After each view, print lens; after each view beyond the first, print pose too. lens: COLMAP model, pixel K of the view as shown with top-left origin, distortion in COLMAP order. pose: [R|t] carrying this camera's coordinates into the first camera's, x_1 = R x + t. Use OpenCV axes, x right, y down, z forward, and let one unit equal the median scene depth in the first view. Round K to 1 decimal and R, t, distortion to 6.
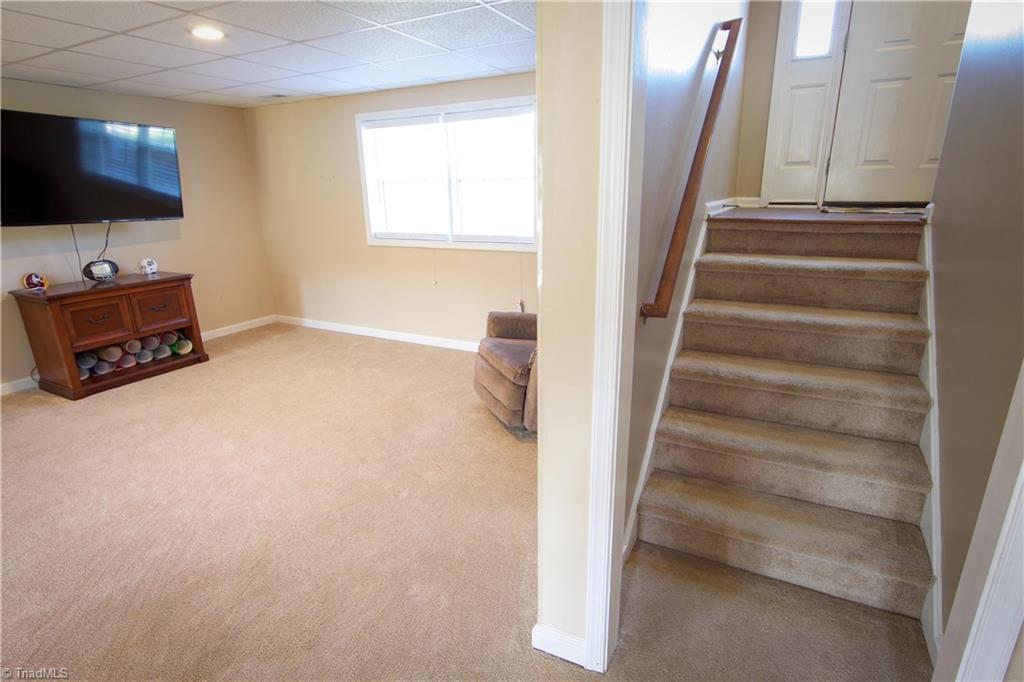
lens RADIAL K [[523.3, 0, 518.2], [0, 523.3, 346.6], [0, 0, 1]] dist [-0.009463, 0.000931]
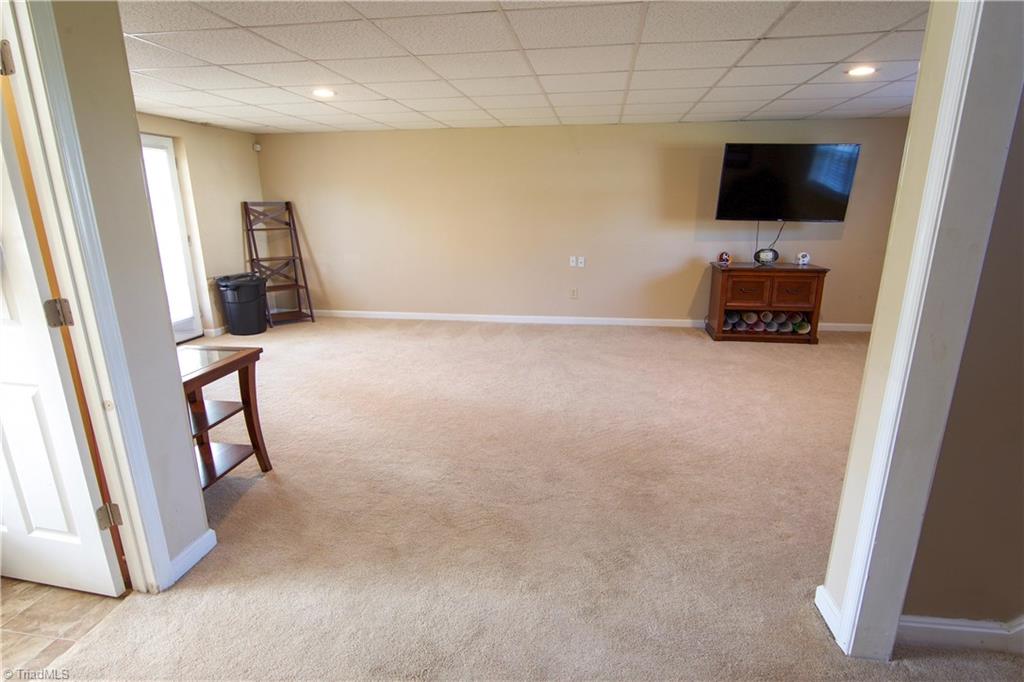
lens RADIAL K [[523.3, 0, 518.2], [0, 523.3, 346.6], [0, 0, 1]] dist [-0.009463, 0.000931]
pose [[0.329514, 0.266677, -0.905706, 0.260582], [-0.276112, 0.944562, 0.177662, 0.010059], [0.902875, 0.191534, 0.384879, -0.046881]]
